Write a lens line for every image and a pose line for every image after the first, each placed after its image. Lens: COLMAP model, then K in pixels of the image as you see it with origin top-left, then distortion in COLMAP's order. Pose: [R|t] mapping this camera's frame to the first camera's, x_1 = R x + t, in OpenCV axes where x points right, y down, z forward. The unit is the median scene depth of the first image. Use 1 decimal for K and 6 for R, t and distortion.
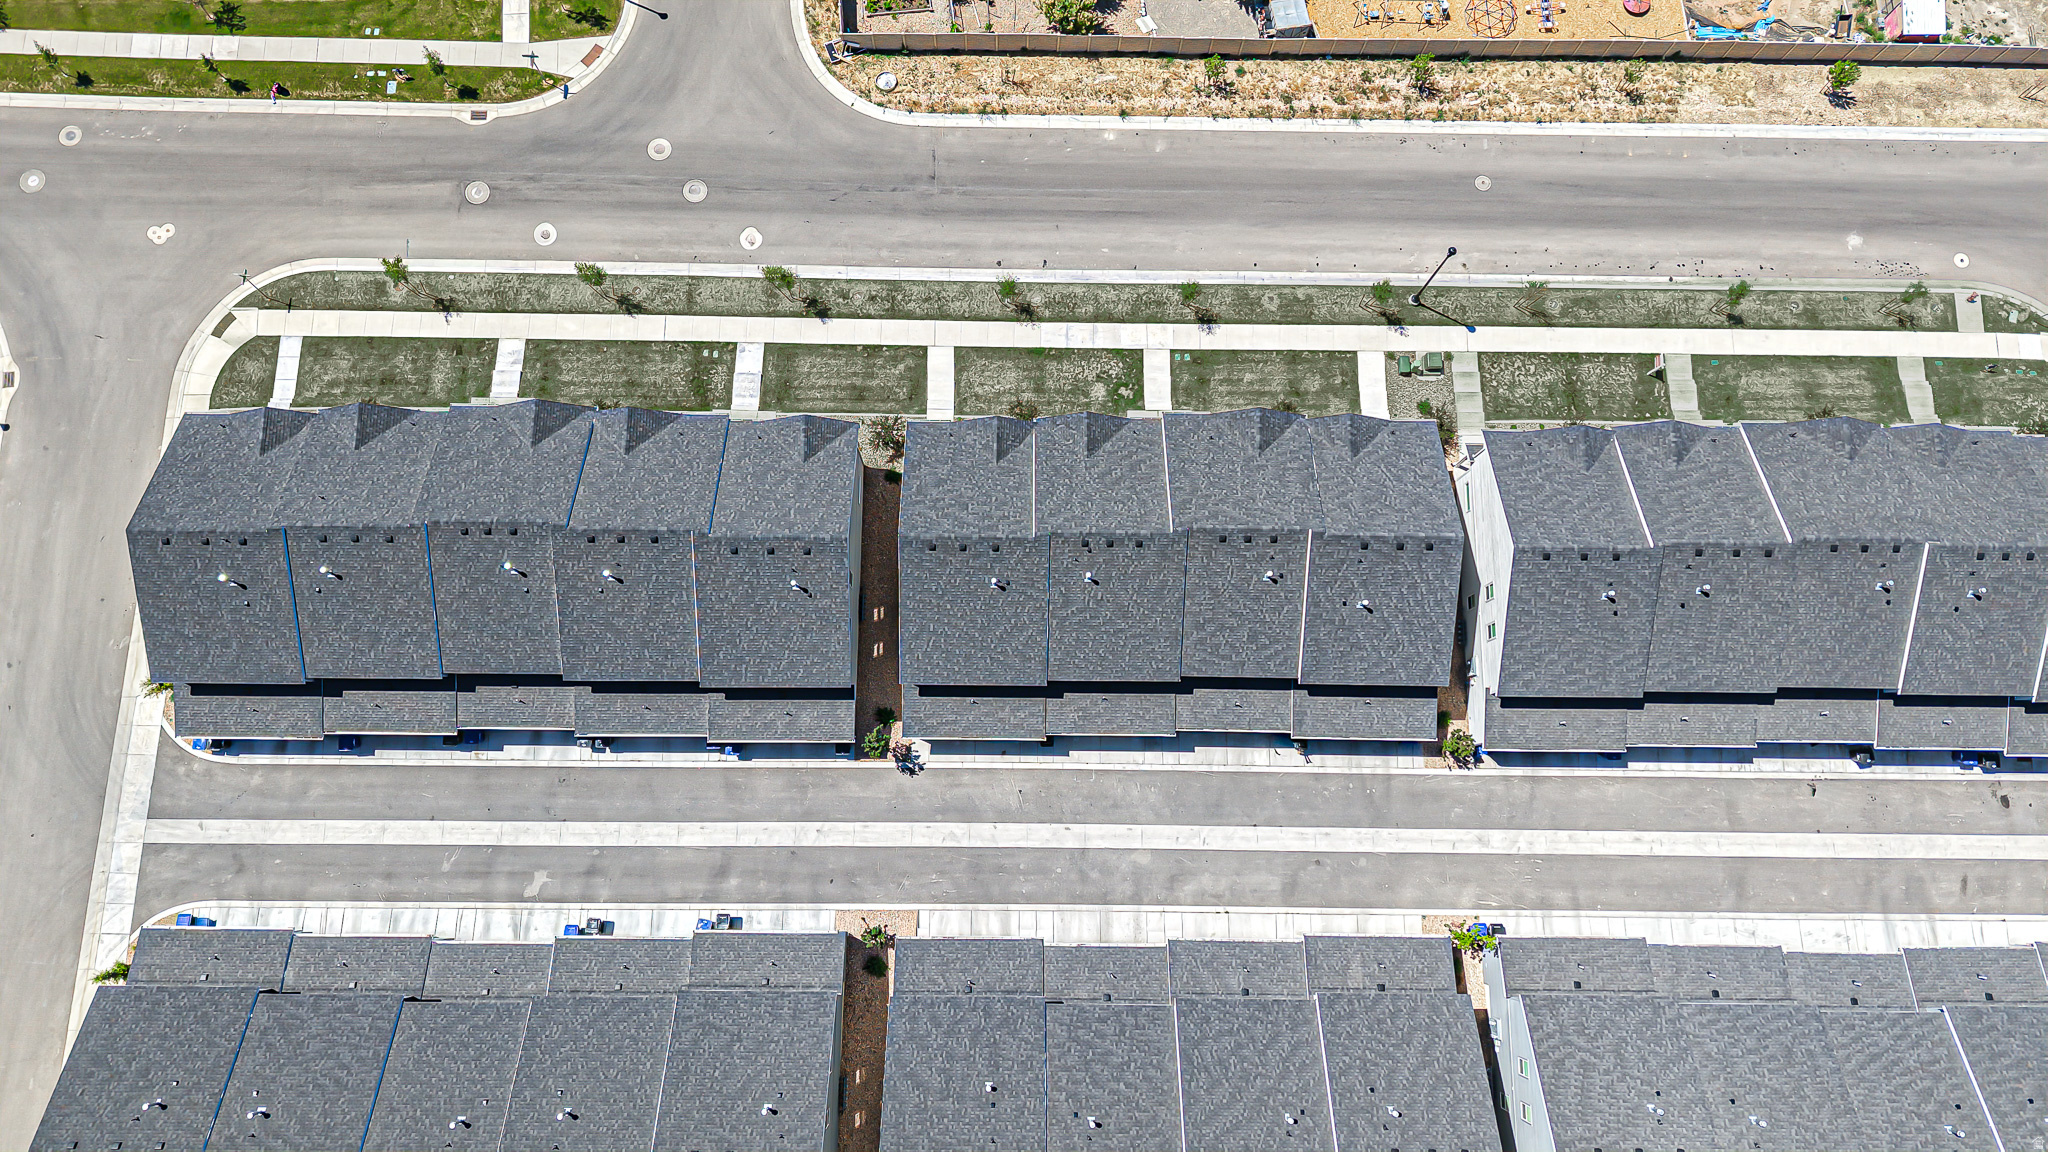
lens RADIAL K [[1369.7, 0, 1024.3], [0, 1369.7, 577.9], [0, 0, 1]] dist [0.026835, -0.030497]
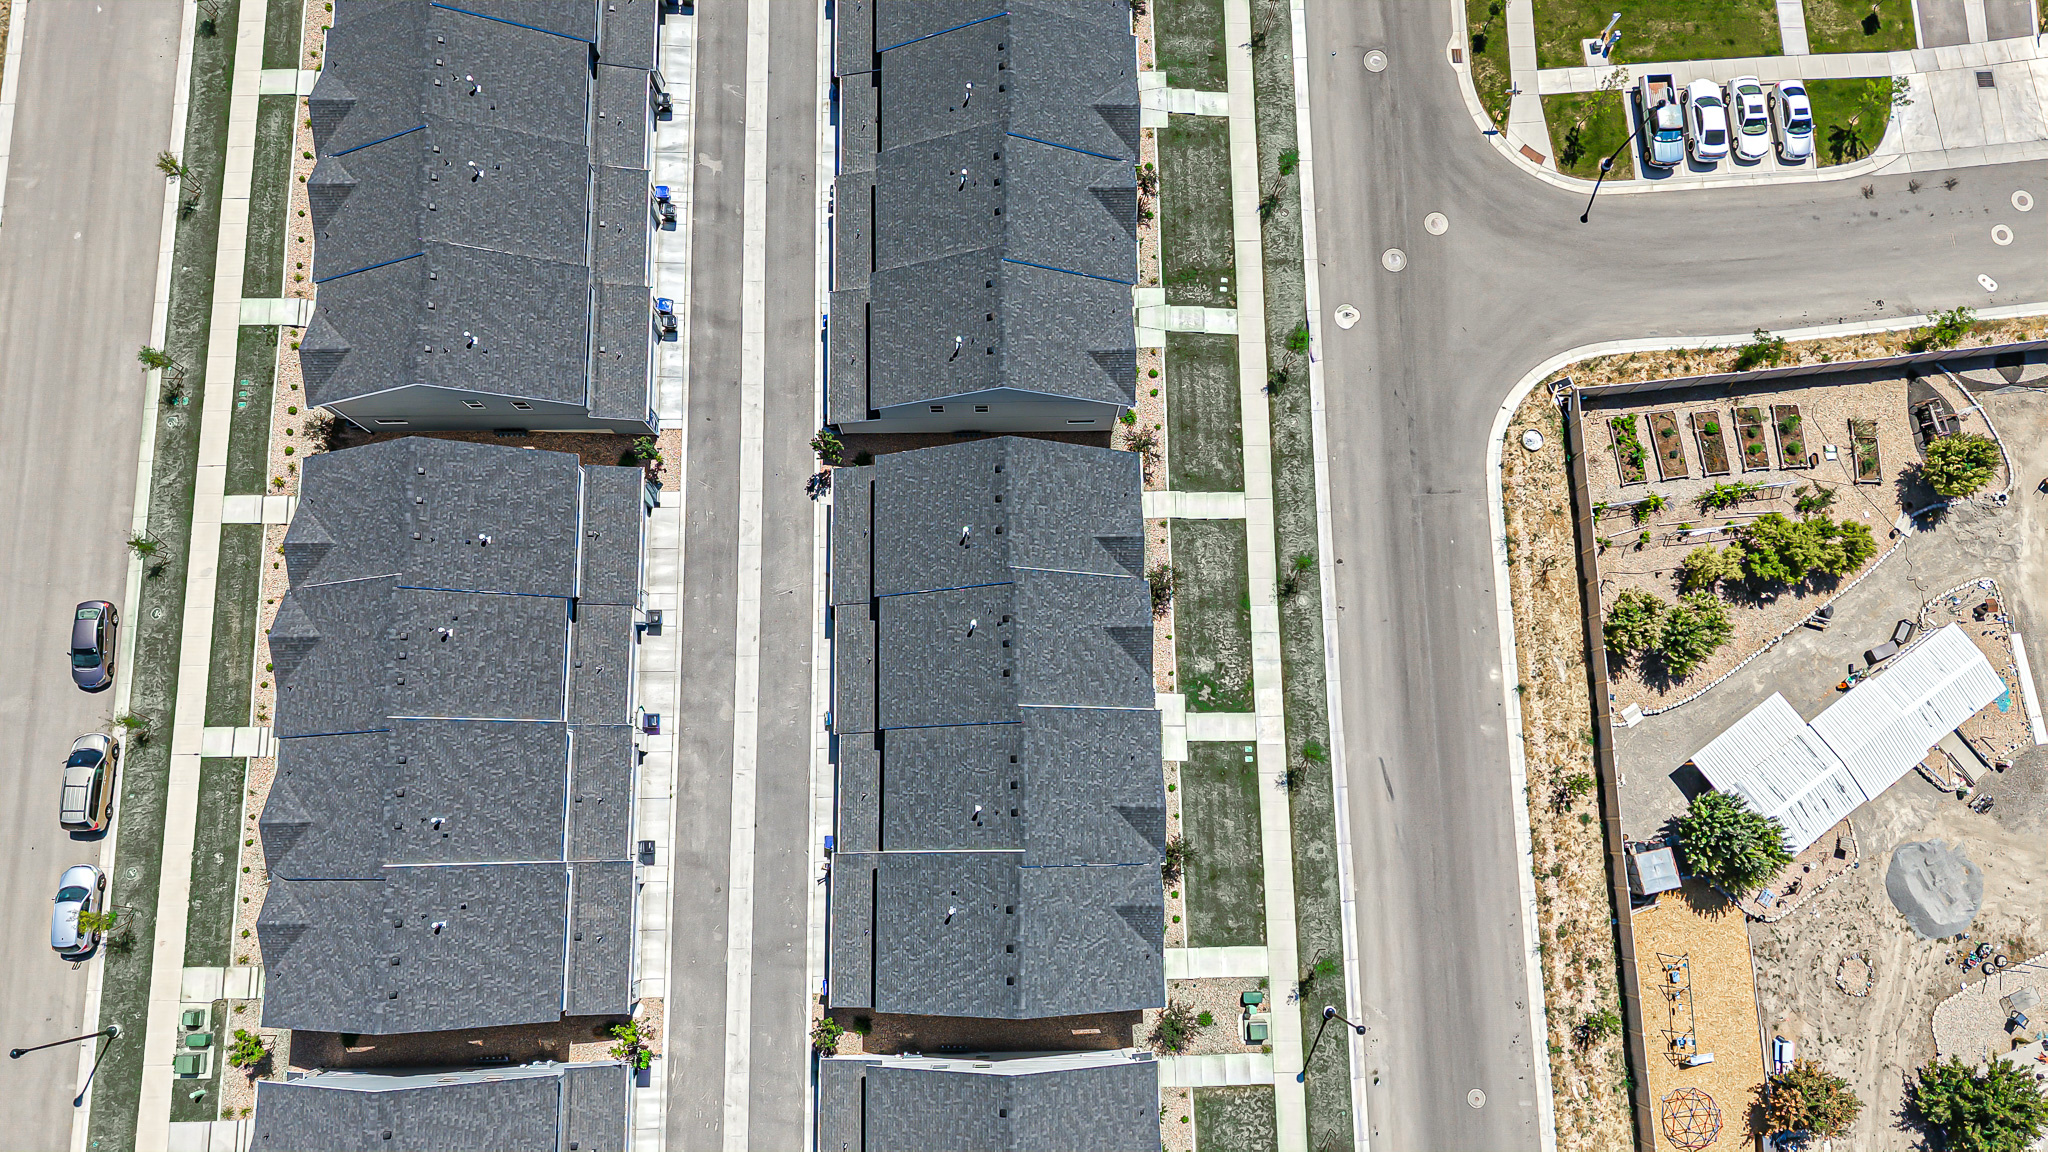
lens RADIAL K [[1367.4, 0, 1024.5], [0, 1367.4, 581.4], [0, 0, 1]] dist [0.026163, -0.026610]
pose [[0.024757, 0.980536, -0.194772, 0.177803], [-0.983973, 0.058316, 0.168511, -0.174364], [0.176589, 0.187479, 0.966265, 0.037846]]
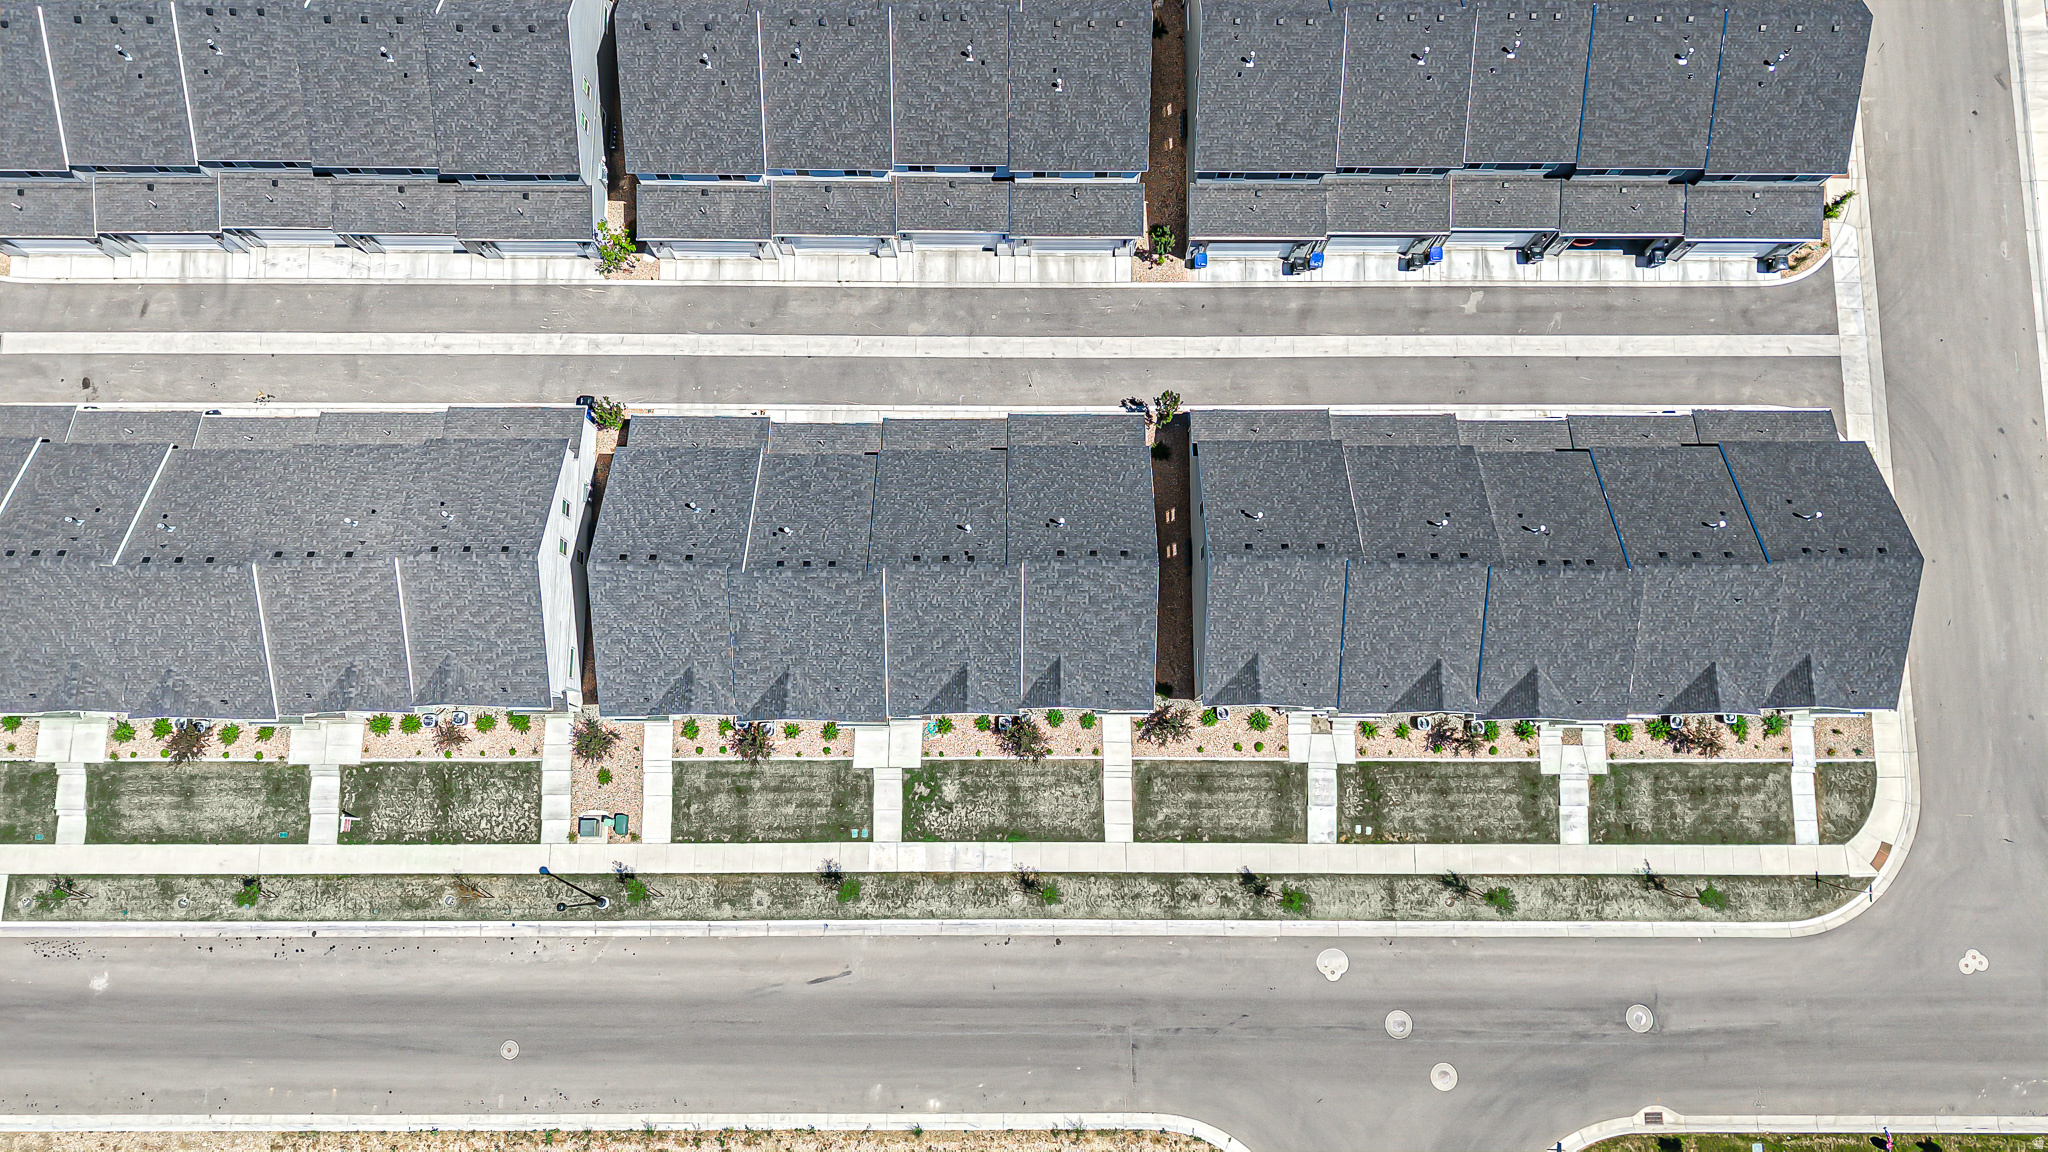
lens RADIAL K [[1374.2, 0, 1022.7], [0, 1374.2, 578.8], [0, 0, 1]] dist [0.020632, -0.024047]
pose [[-0.999774, 0.003387, -0.020988, 0.023510], [-0.010842, -0.930436, 0.366294, -0.342373], [-0.018287, 0.366439, 0.930263, 0.064531]]
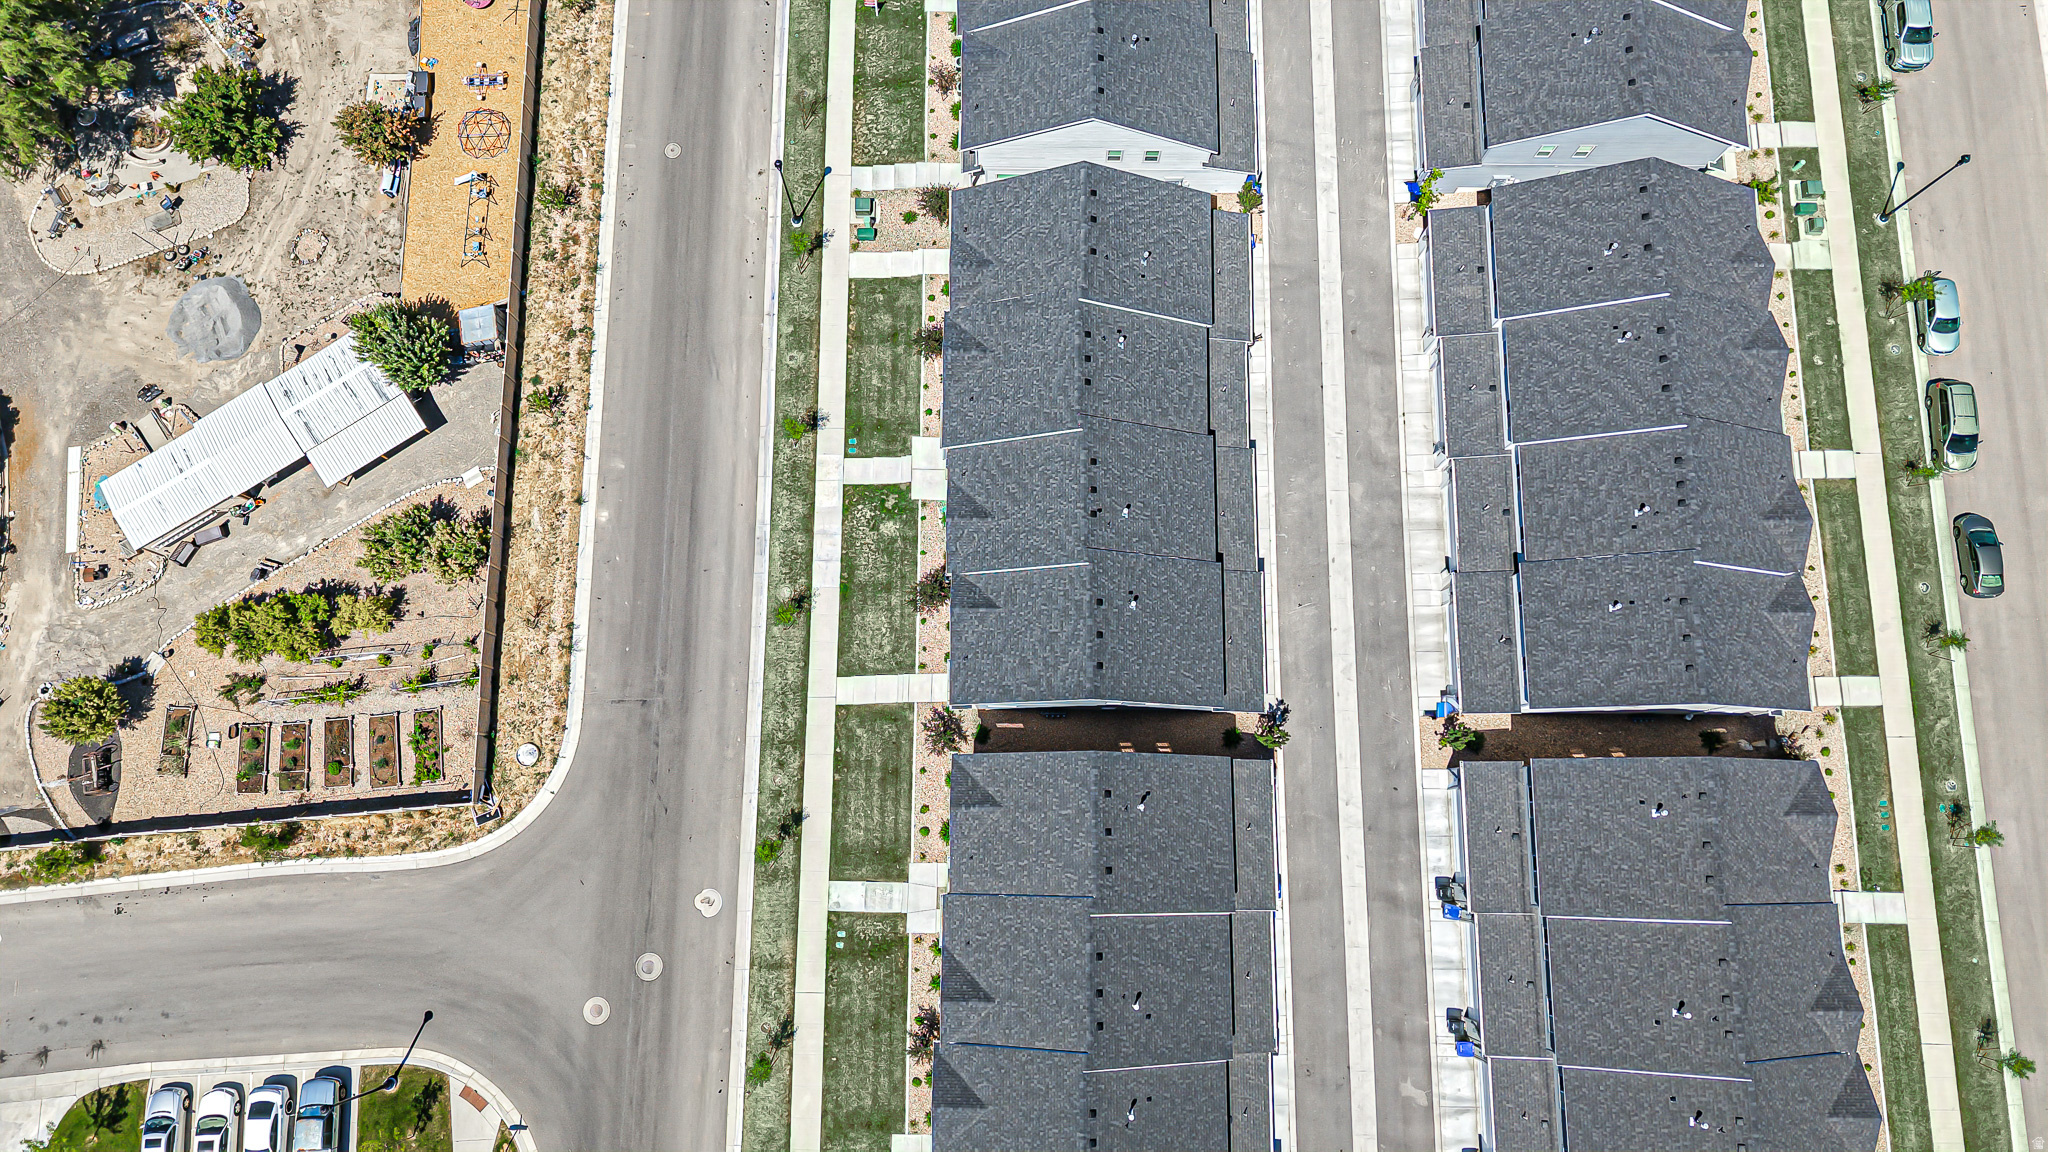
lens RADIAL K [[1369.7, 0, 1024.3], [0, 1369.7, 577.9], [0, 0, 1]] dist [0.026835, -0.030497]
pose [[-0.002239, -0.984904, 0.173089, -0.147561], [0.981058, 0.031364, 0.191157, -0.223919], [-0.193700, 0.170239, 0.966178, 0.043518]]
